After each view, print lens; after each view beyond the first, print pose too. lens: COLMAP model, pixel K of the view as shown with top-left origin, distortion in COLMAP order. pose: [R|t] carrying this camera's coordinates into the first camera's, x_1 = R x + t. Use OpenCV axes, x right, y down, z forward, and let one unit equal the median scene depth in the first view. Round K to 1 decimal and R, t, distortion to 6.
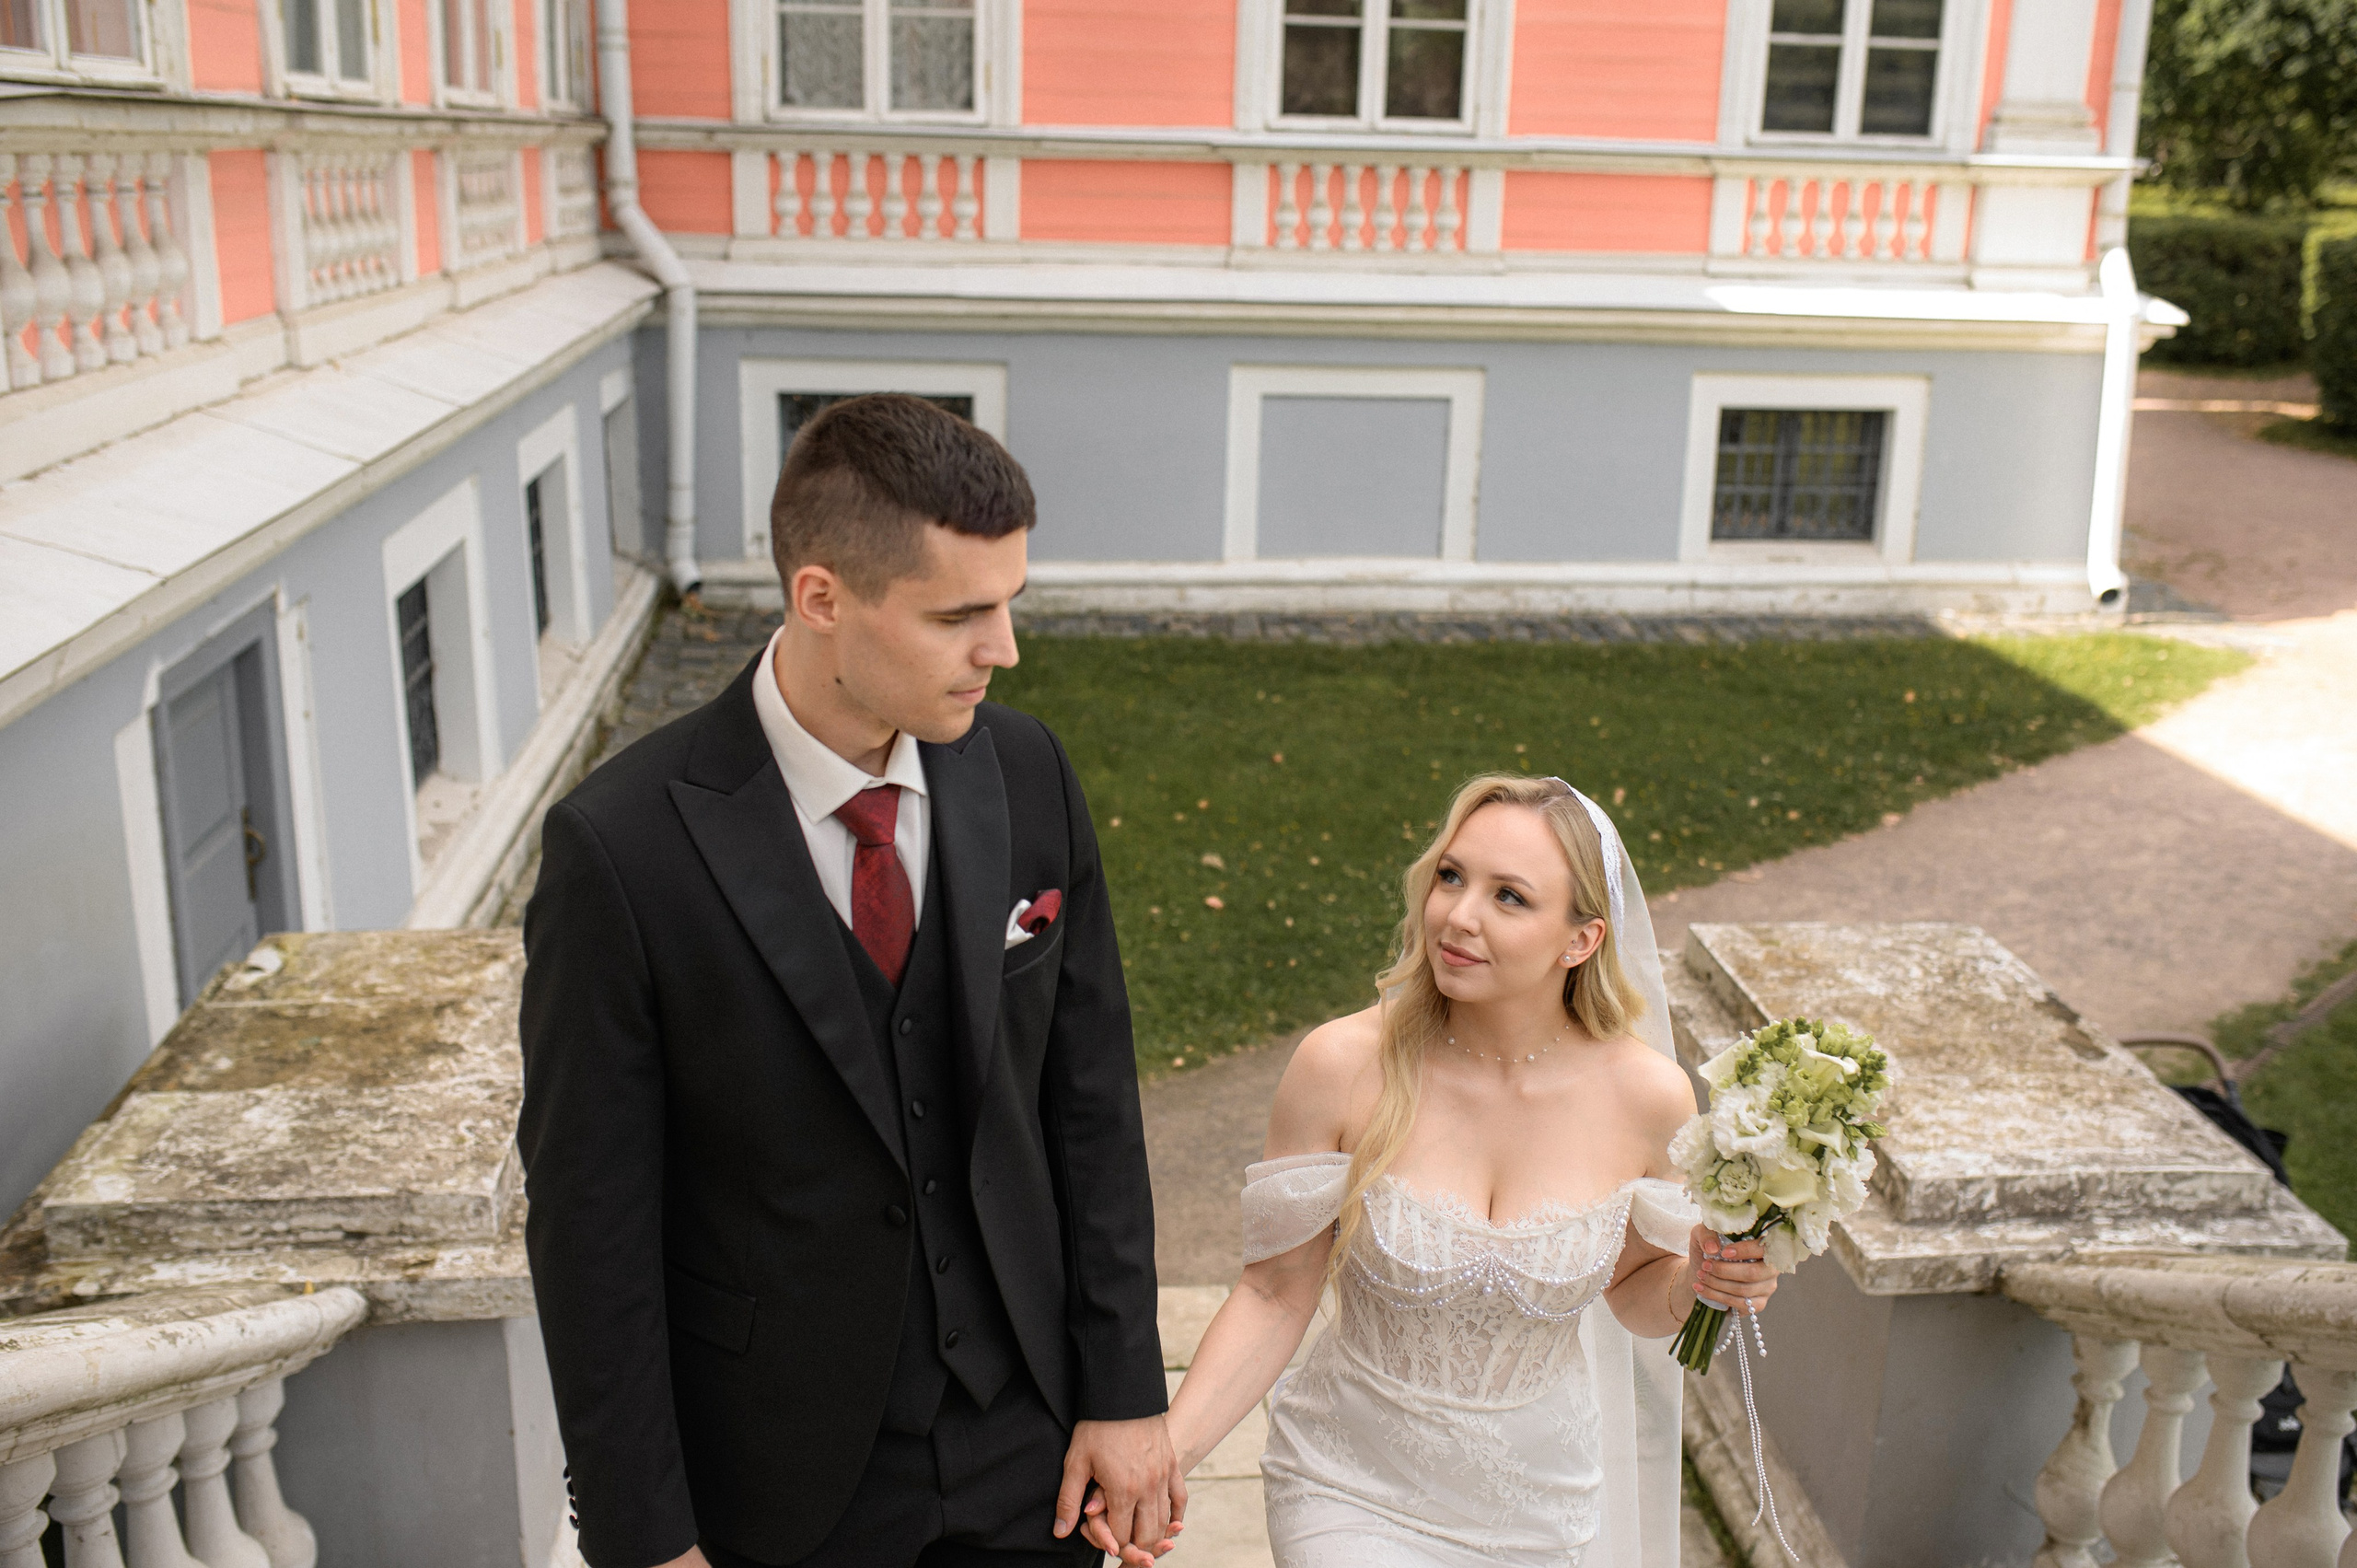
lens RADIAL K [[2299.0, 0, 1178.5], [0, 2299.0, 784.0], [0, 0, 1]] dist [-0.007726, -0.001539]
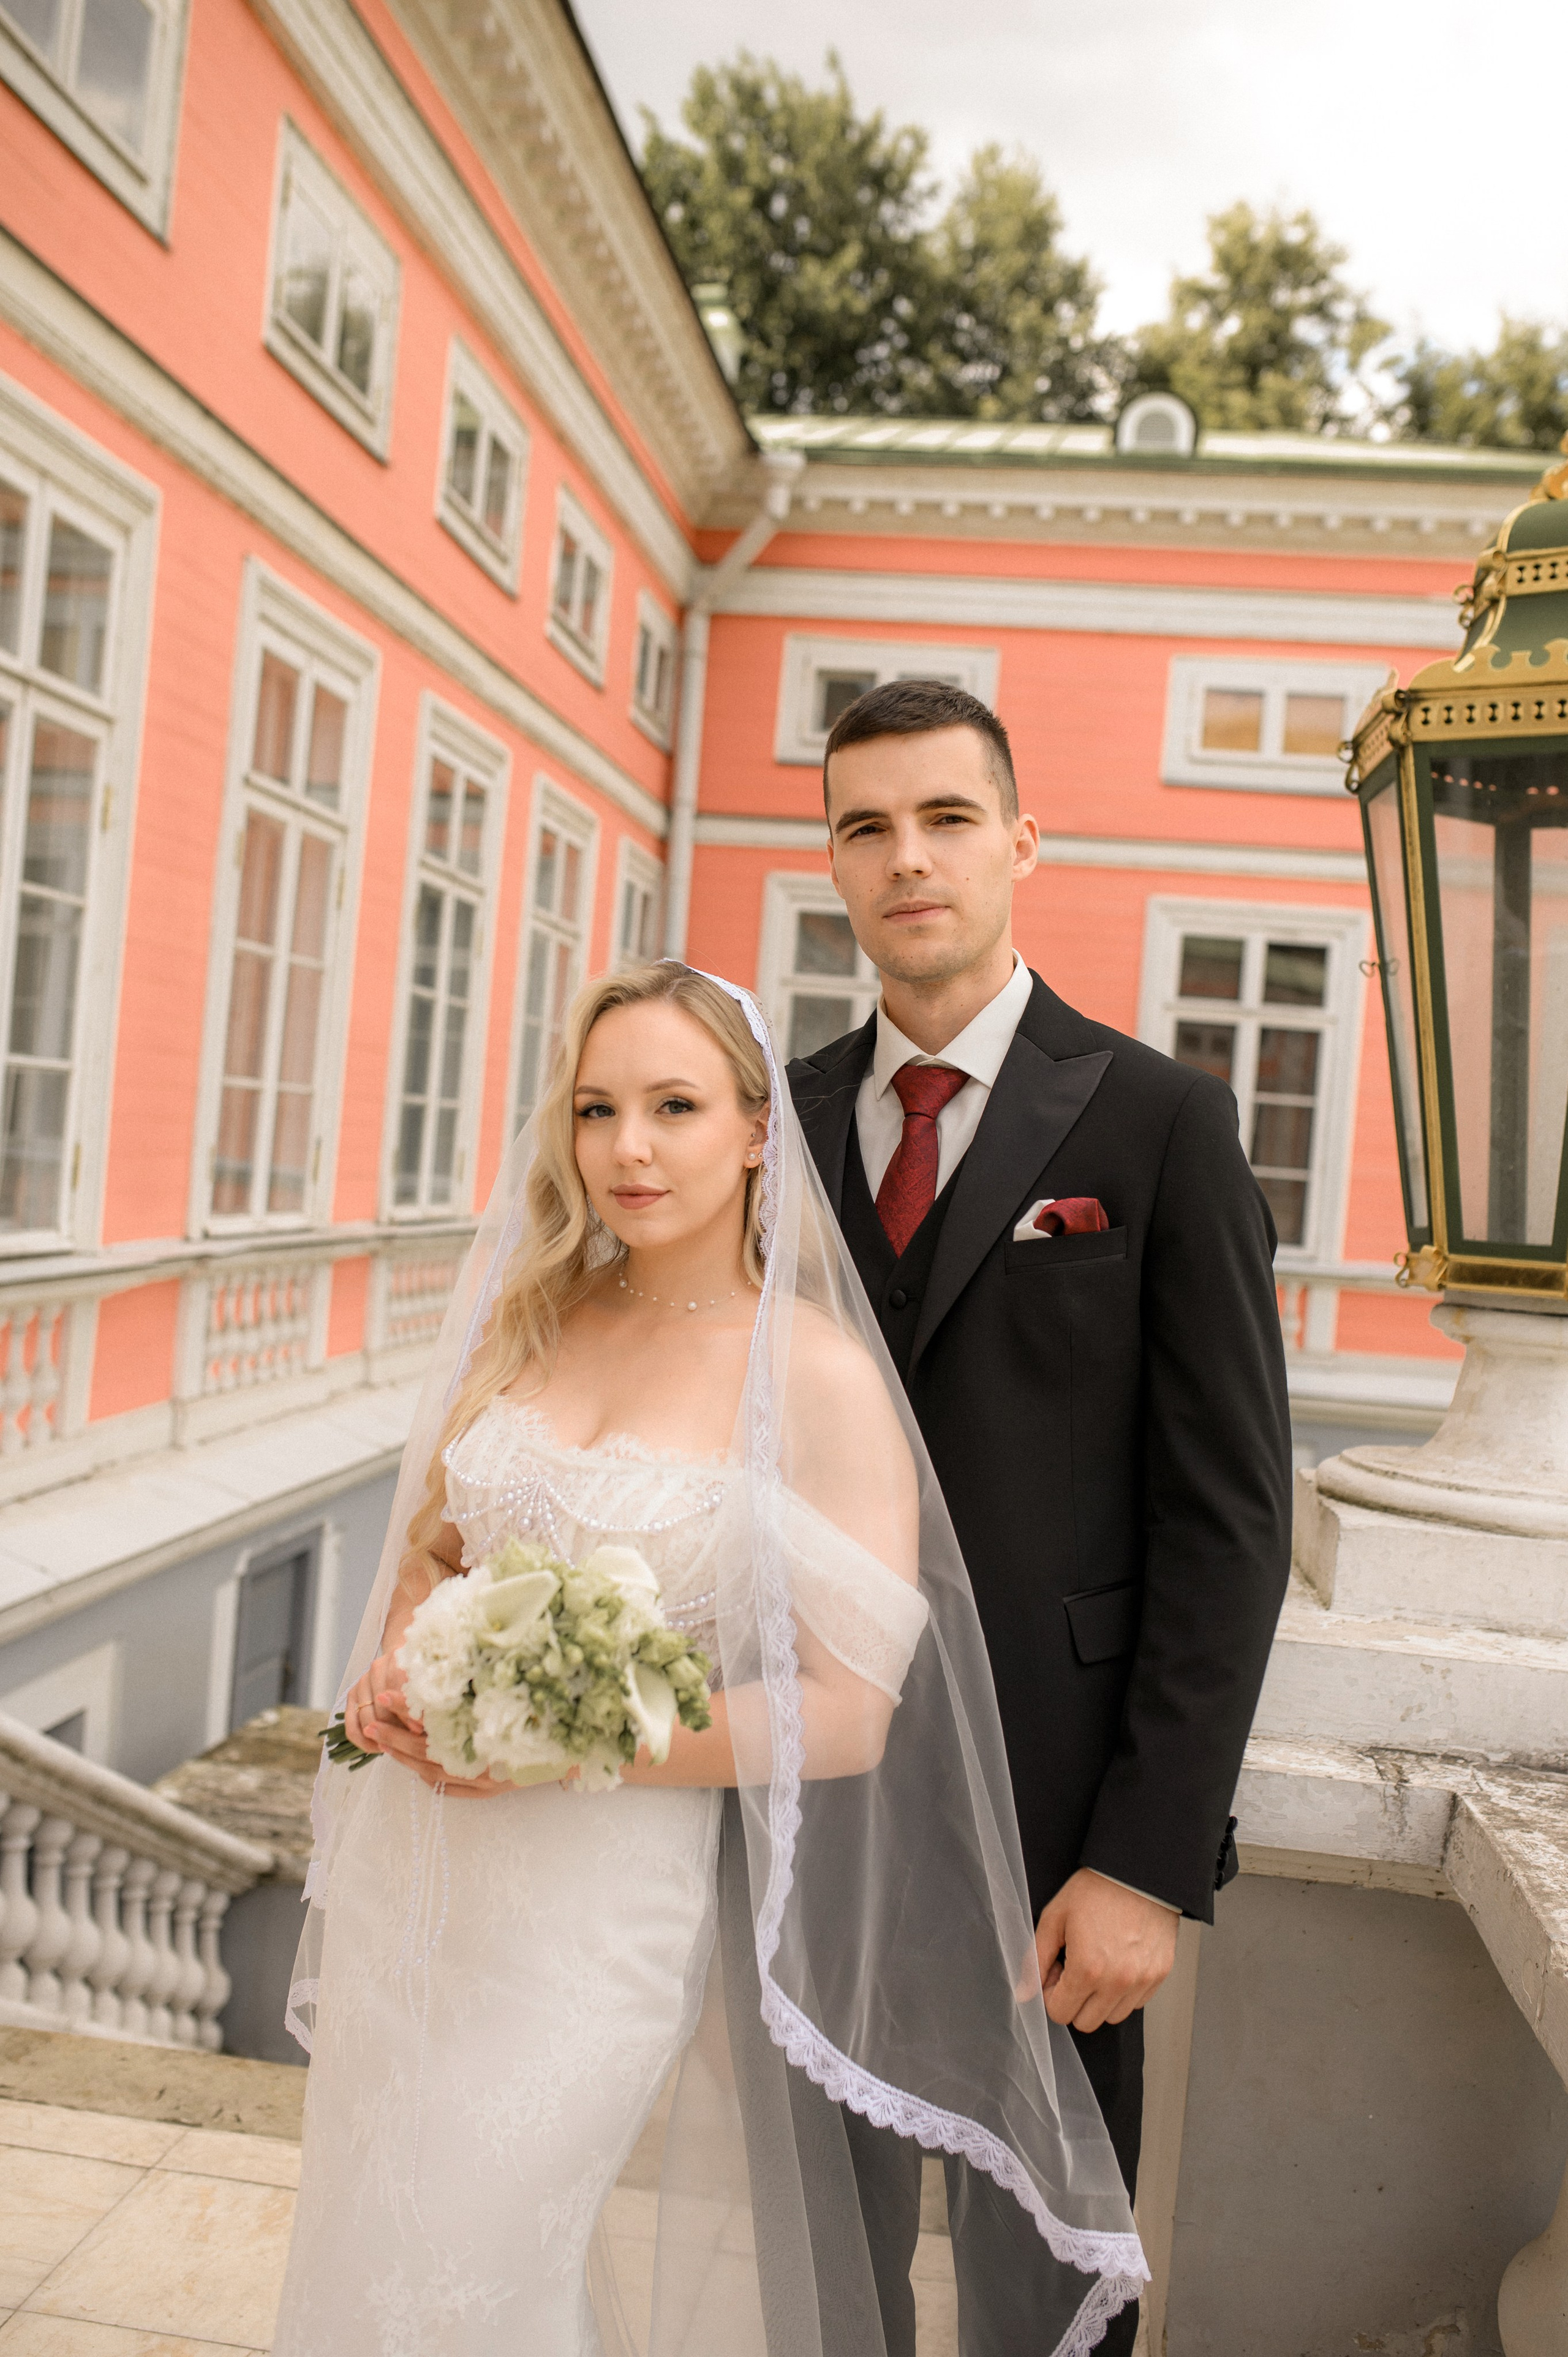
lens RADIAL K [[2206.0, 0, 784.0], [0, 2206.0, 1178.5], [0, 0, 1]] dist [0.001635, 0.001888]
pose [[0.973872, 0.060229, -0.218966, 0.301980], [-0.117420, 0.958851, -0.258489, 0.060761], [0.194388, 0.277446, 0.940870, -0.580501]]
